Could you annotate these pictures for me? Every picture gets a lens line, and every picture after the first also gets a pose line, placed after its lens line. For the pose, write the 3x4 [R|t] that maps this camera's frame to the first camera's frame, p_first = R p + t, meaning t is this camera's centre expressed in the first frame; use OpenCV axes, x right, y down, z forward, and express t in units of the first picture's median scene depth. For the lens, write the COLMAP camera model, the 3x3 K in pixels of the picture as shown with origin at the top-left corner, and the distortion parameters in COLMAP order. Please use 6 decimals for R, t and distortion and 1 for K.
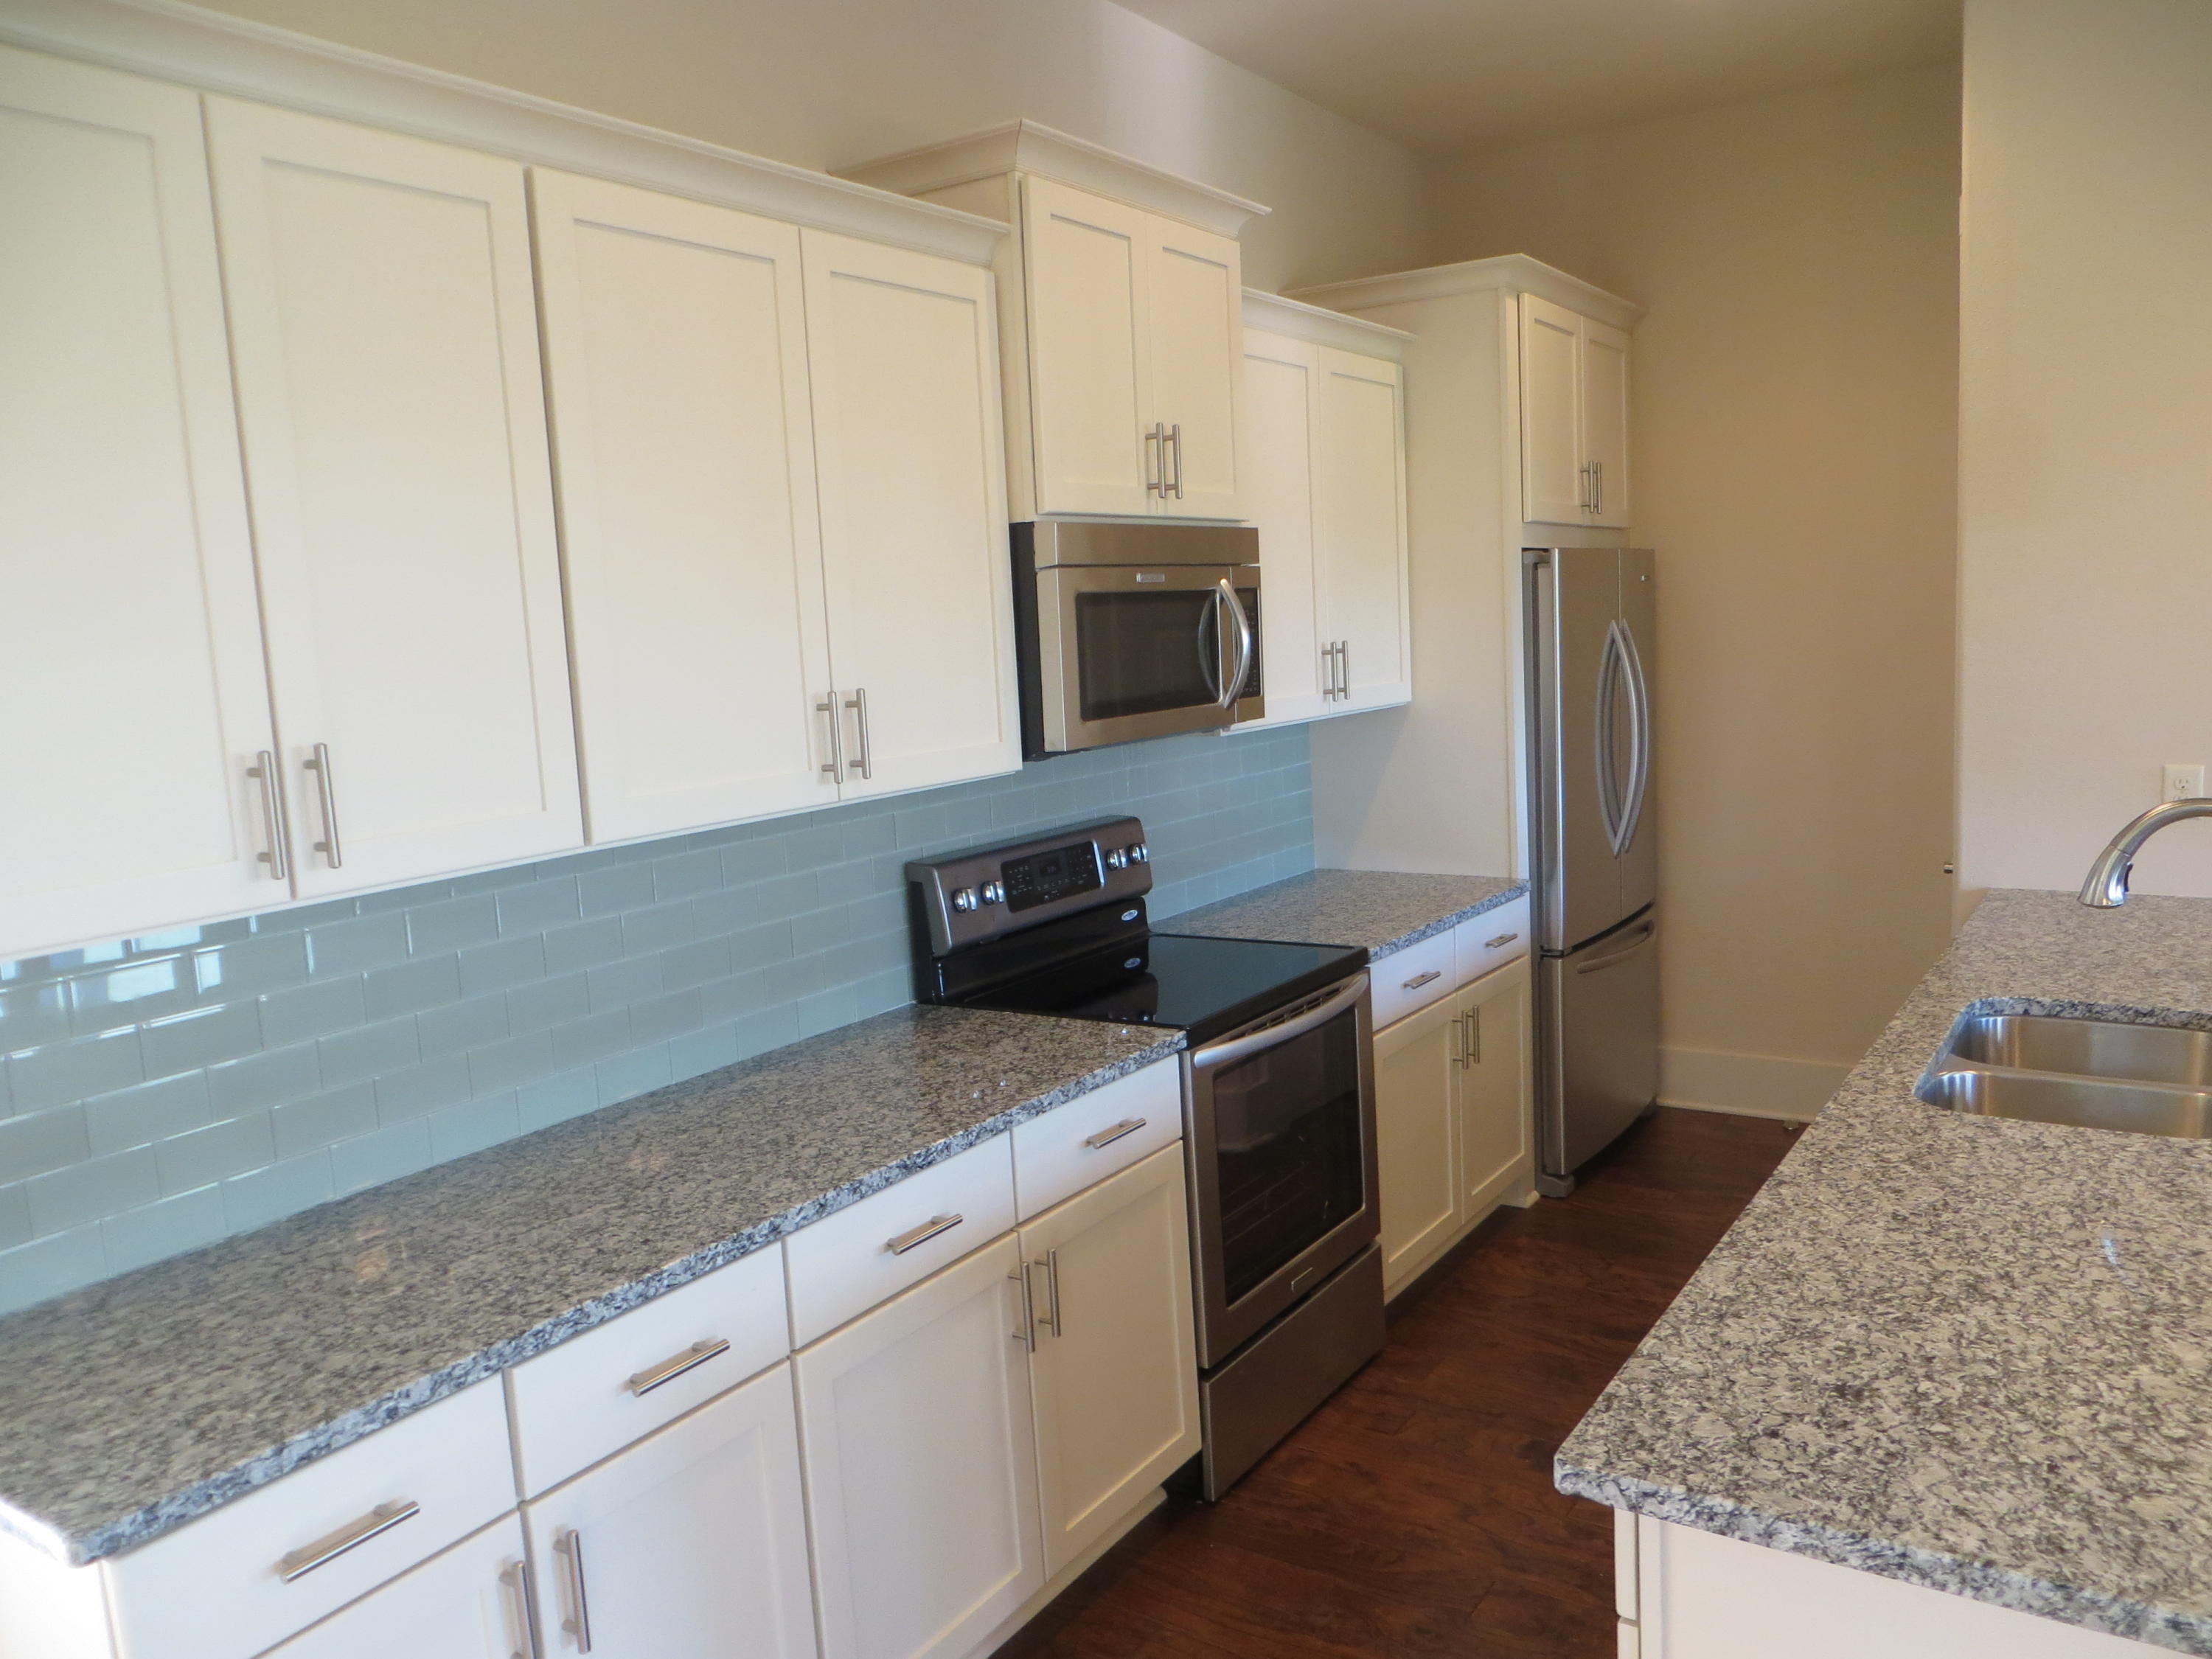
lens RADIAL K [[1668.7, 0, 1128.0], [0, 1668.7, 831.3], [0, 0, 1]] dist [-0.015626, 0.000727]
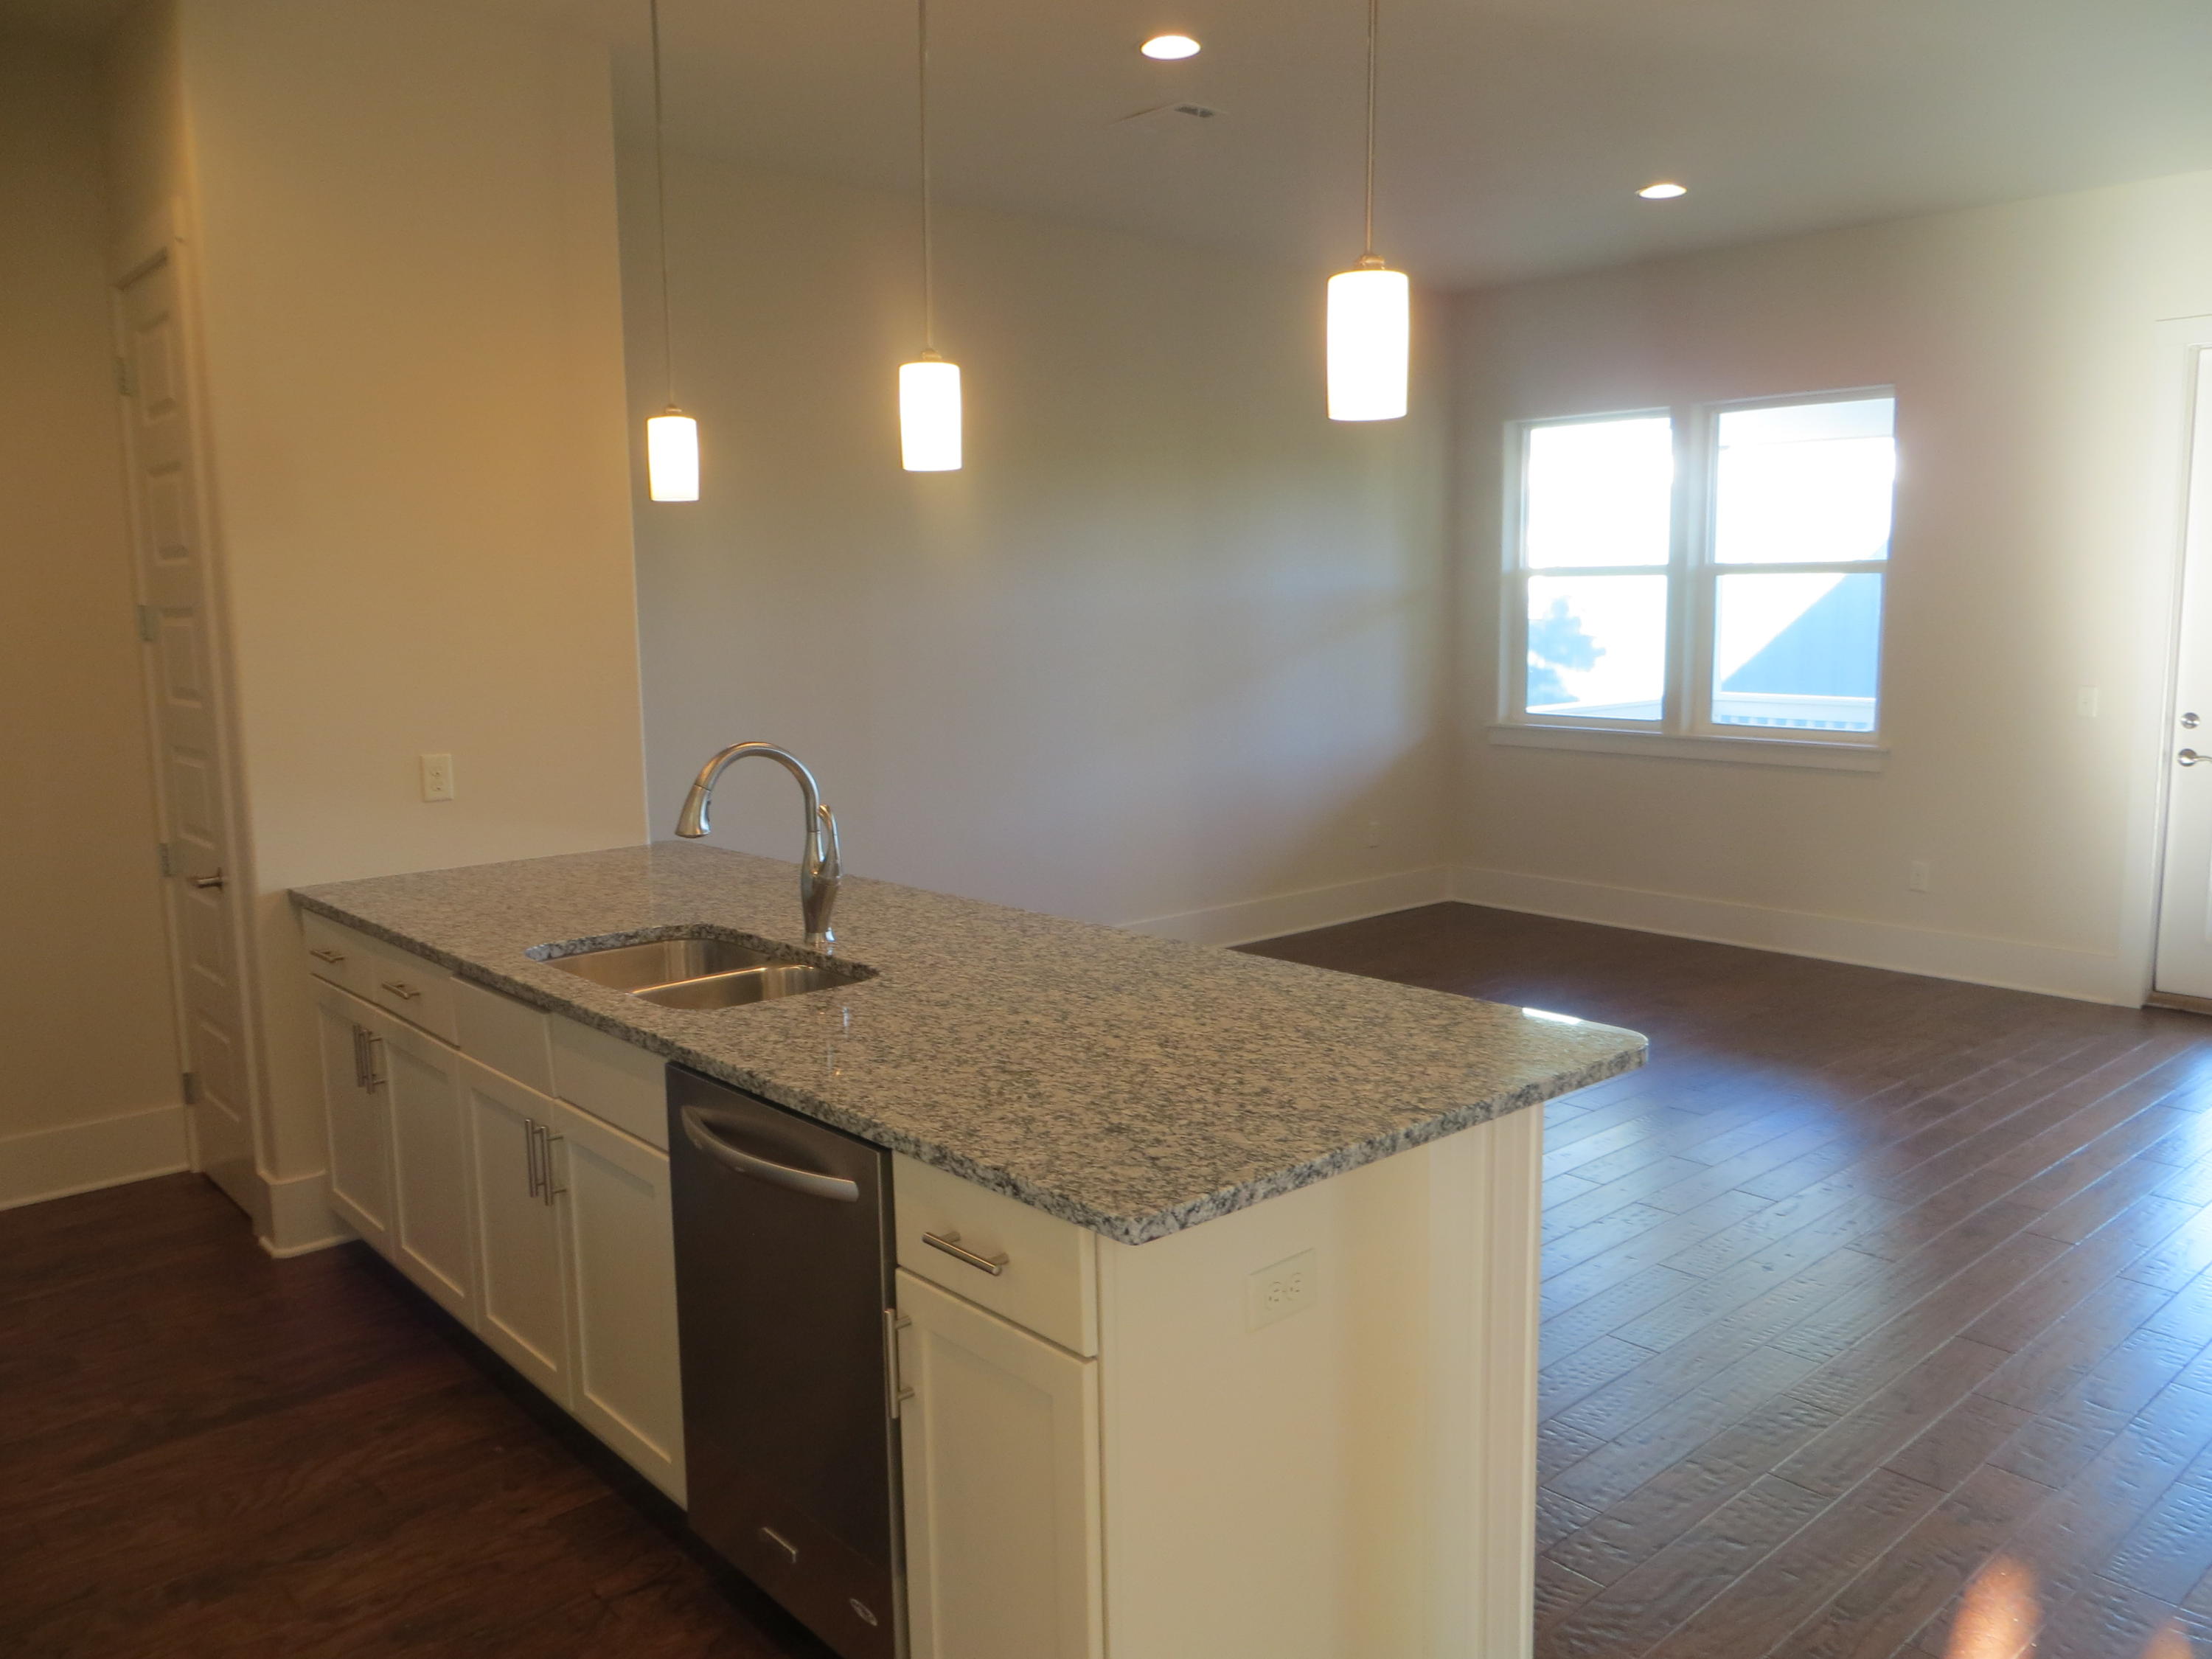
lens RADIAL K [[1668.7, 0, 1088.4], [0, 1668.7, 832.4], [0, 0, 1]] dist [-0.015626, 0.000727]
pose [[0.270060, -0.091828, 0.958455, -0.797067], [0.129318, 0.989882, 0.058402, 0.010655], [-0.954120, 0.108174, 0.279202, 0.562389]]
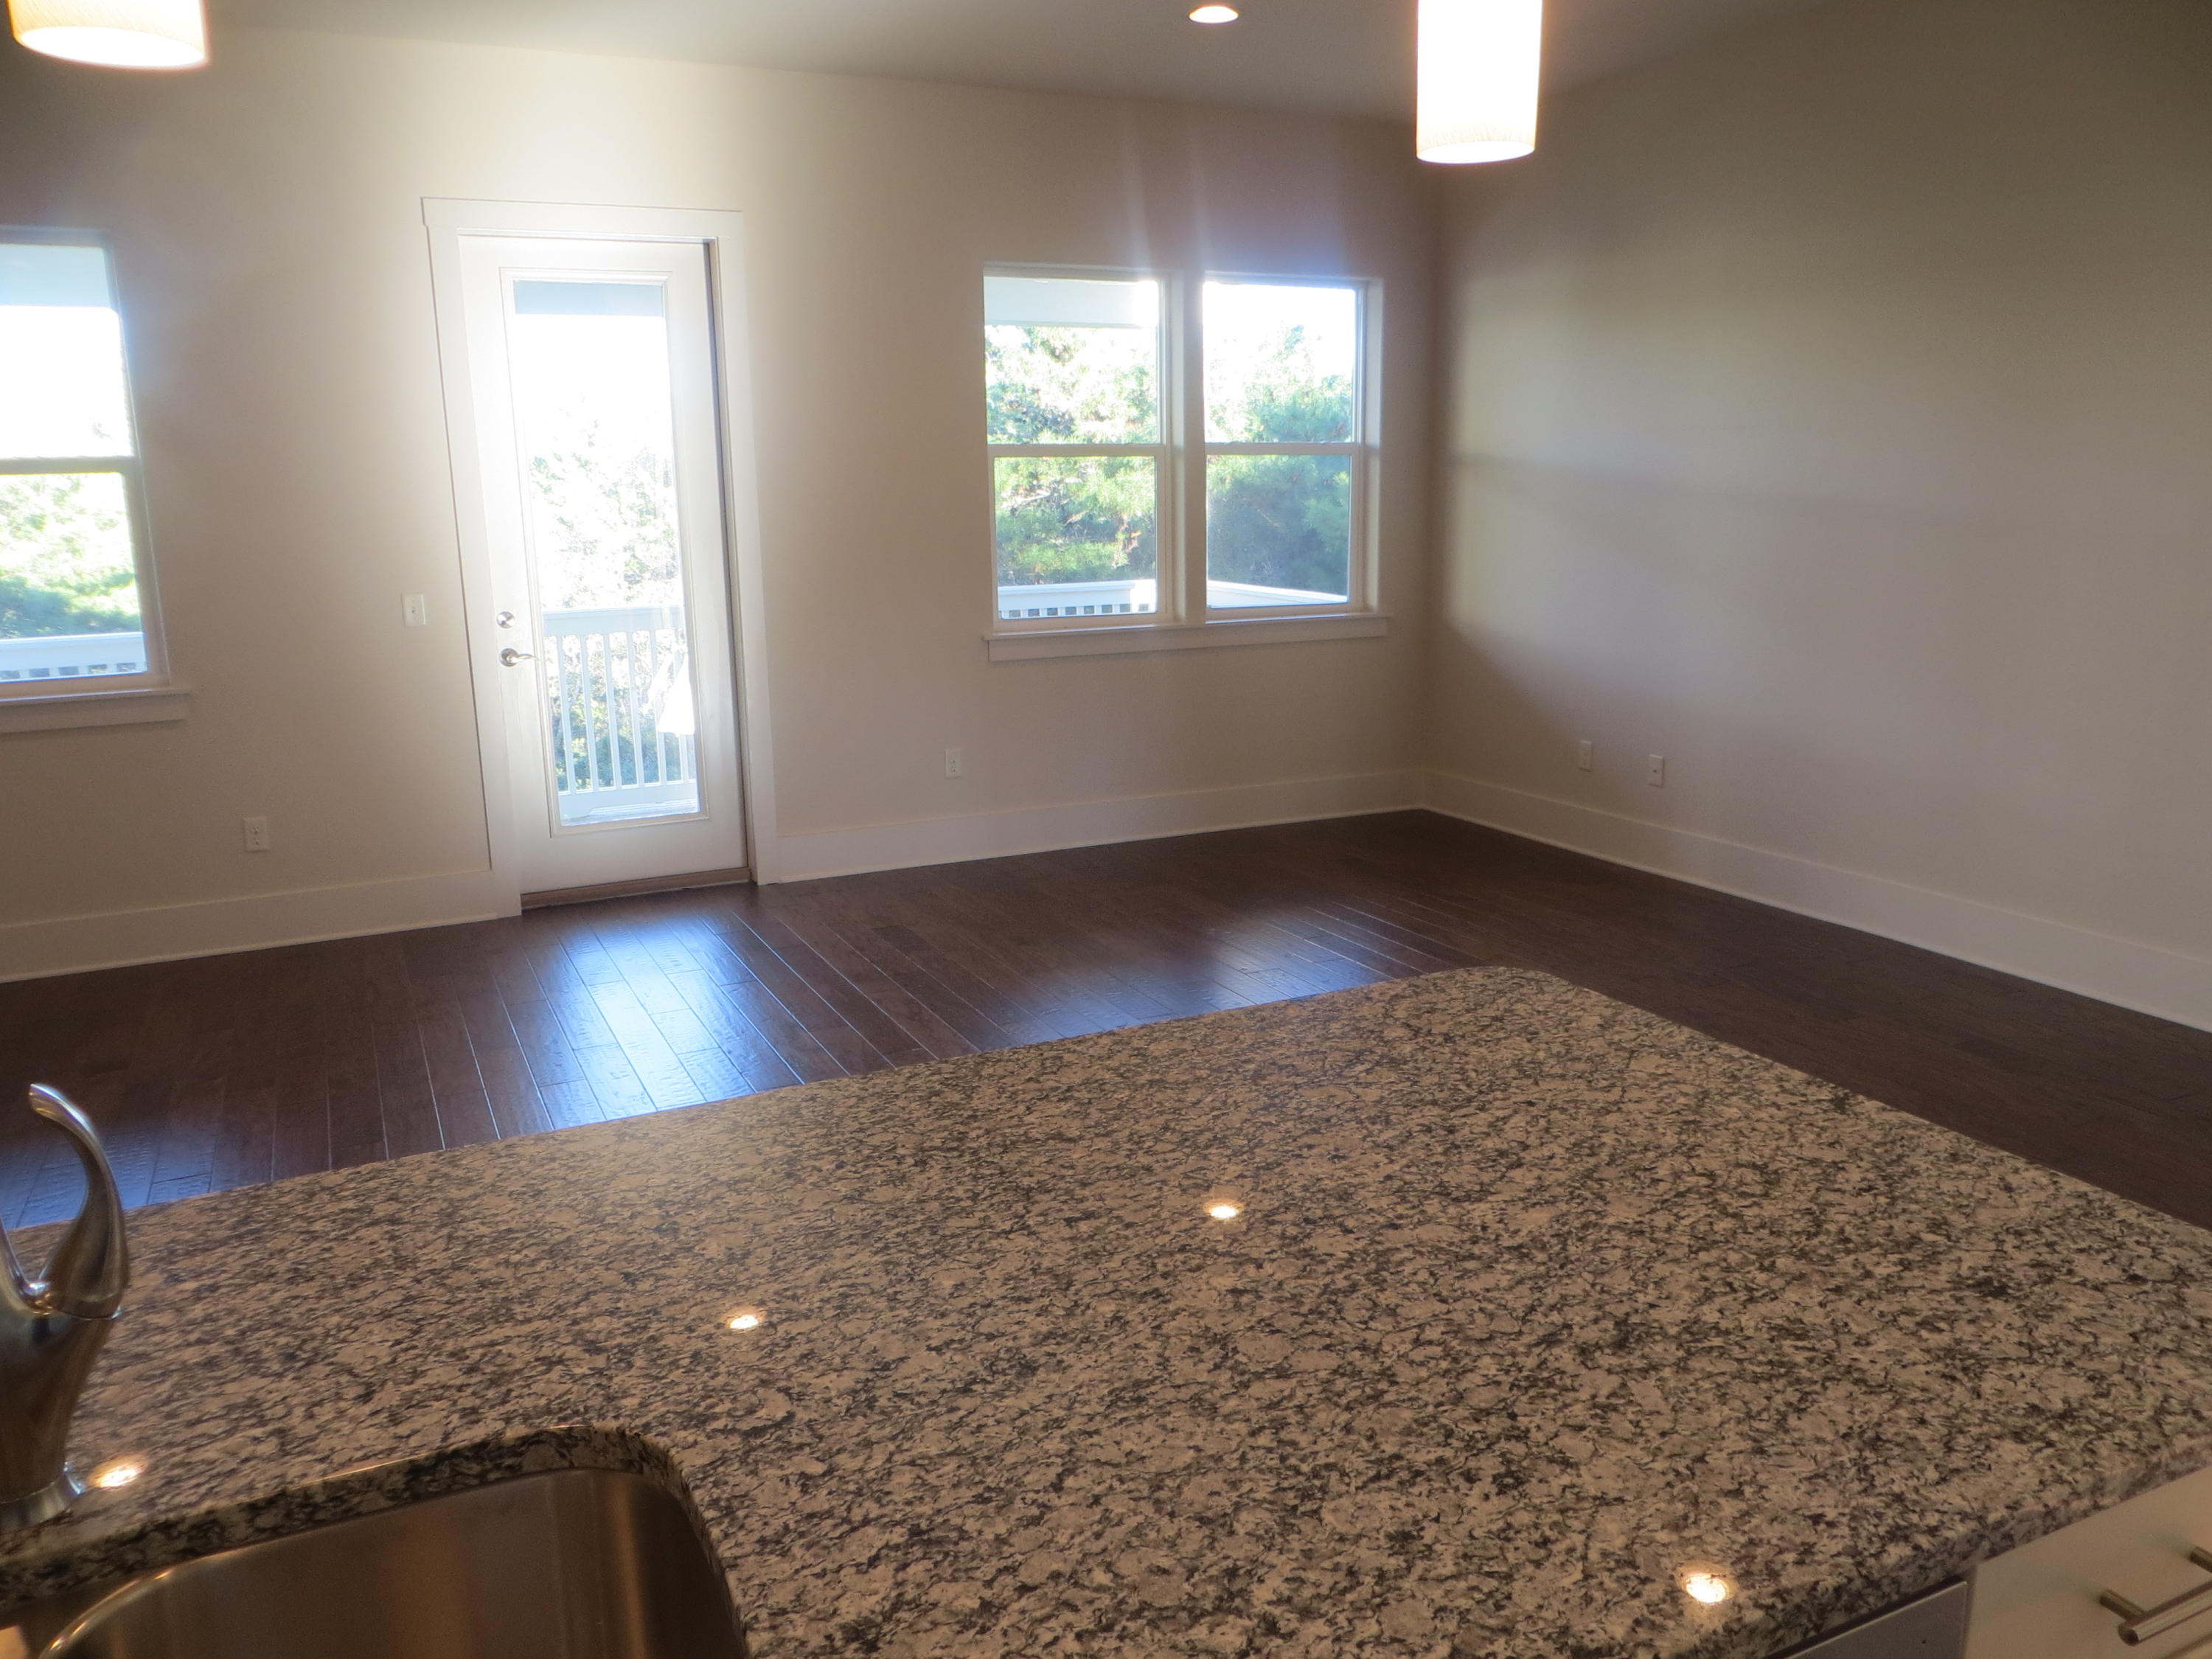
lens RADIAL K [[1668.7, 0, 1102.9], [0, 1668.7, 847.6], [0, 0, 1]] dist [-0.015626, 0.000727]
pose [[-0.851367, -0.050596, 0.522125, 0.357369], [0.125256, 0.946939, 0.296002, -0.161135], [-0.509397, 0.317406, -0.799855, 1.676625]]
